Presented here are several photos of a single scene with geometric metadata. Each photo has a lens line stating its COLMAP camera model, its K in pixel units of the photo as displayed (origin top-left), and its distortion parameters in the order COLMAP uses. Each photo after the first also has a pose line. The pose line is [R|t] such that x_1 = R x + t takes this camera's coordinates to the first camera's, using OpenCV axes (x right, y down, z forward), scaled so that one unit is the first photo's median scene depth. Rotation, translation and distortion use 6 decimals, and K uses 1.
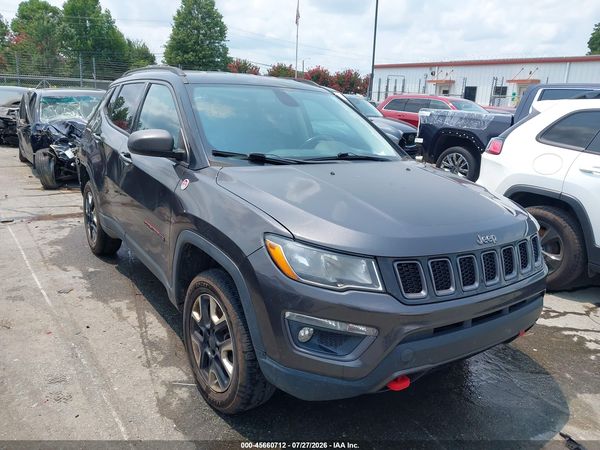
lens RADIAL K [[476.1, 0, 289.4], [0, 476.1, 228.1], [0, 0, 1]] dist [0.020947, -0.008320]
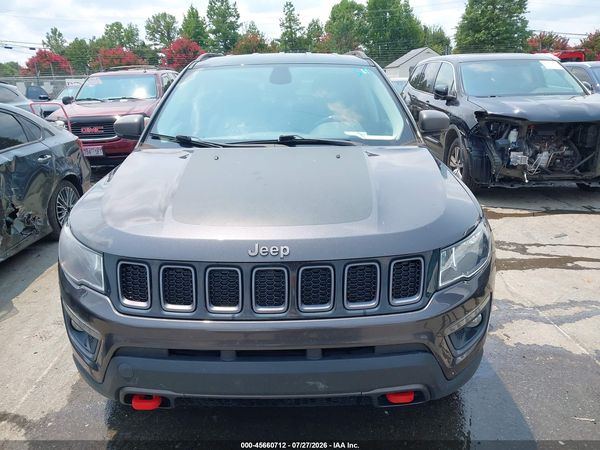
lens RADIAL K [[476.1, 0, 299.1], [0, 476.1, 225.9], [0, 0, 1]] dist [0.020947, -0.008320]
pose [[0.837888, 0.097522, -0.537060, 0.435821], [-0.084482, 0.995224, 0.048914, -0.028250], [0.539265, 0.004388, 0.842125, 0.207427]]
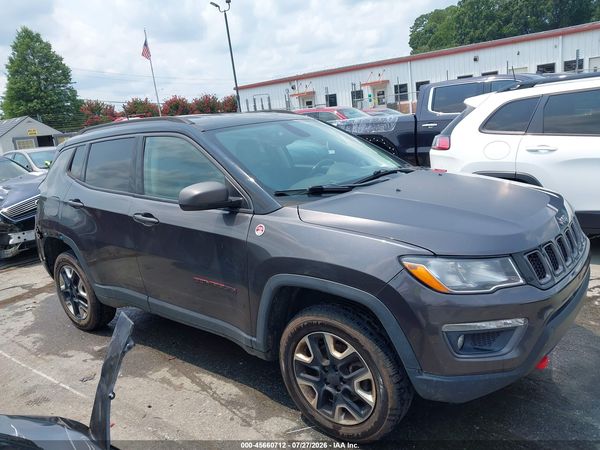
lens RADIAL K [[476.1, 0, 290.4], [0, 476.1, 230.1], [0, 0, 1]] dist [0.020947, -0.008320]
pose [[0.946726, -0.209334, 0.244721, -0.228817], [0.218964, 0.975653, -0.012508, -0.037592], [-0.236145, 0.065427, 0.969513, 0.017352]]
